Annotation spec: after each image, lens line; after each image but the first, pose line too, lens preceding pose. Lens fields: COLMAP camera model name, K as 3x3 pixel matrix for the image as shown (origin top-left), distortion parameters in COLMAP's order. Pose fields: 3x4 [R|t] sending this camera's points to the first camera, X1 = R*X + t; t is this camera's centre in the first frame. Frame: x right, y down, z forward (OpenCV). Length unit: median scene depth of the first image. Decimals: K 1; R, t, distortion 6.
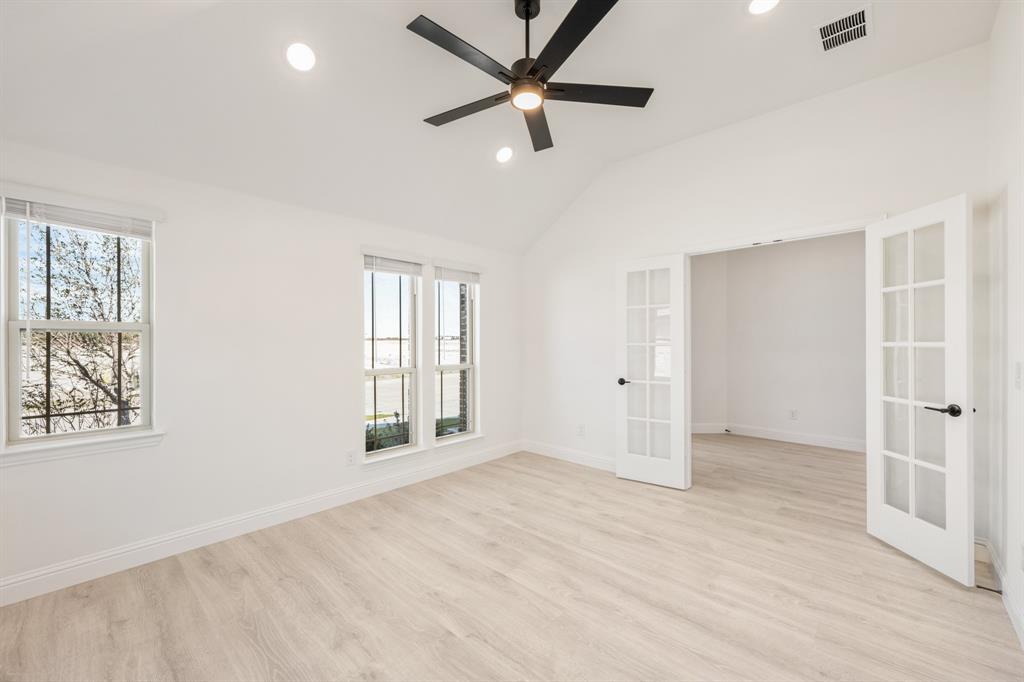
lens RADIAL K [[408.0, 0, 510.1], [0, 408.0, 341.3], [0, 0, 1]] dist [0.002806, -0.000520]
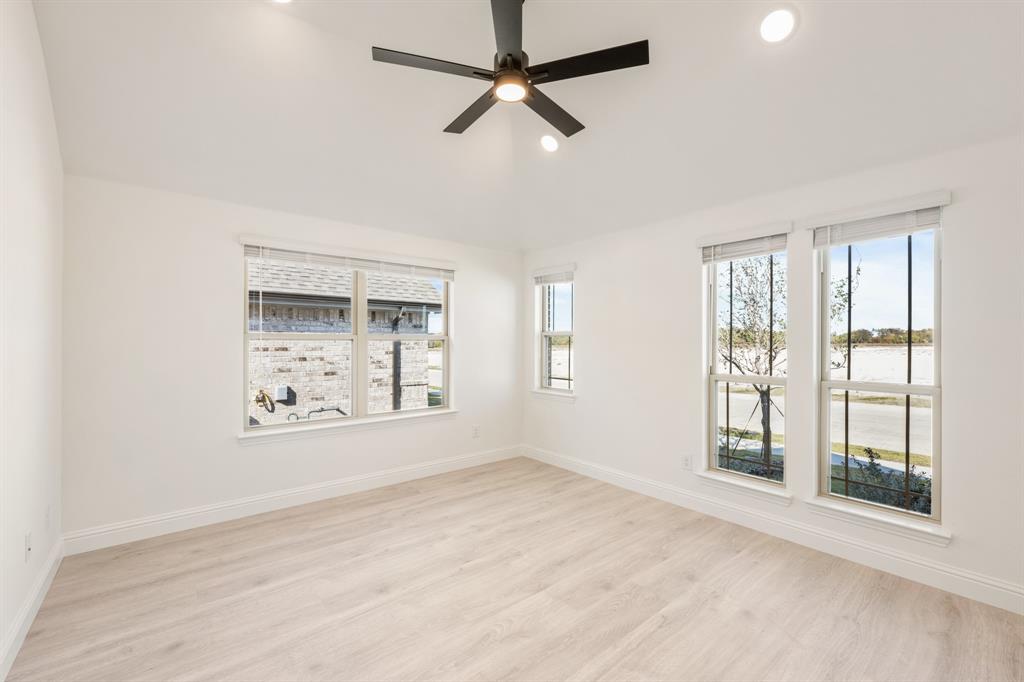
lens RADIAL K [[408.0, 0, 509.8], [0, 408.0, 341.9], [0, 0, 1]] dist [0.002806, -0.000520]
pose [[-0.115347, 0.001098, -0.993325, 0.660175], [-0.002438, 0.999996, 0.001388, -0.000659], [0.993322, 0.002582, -0.115344, 0.736716]]
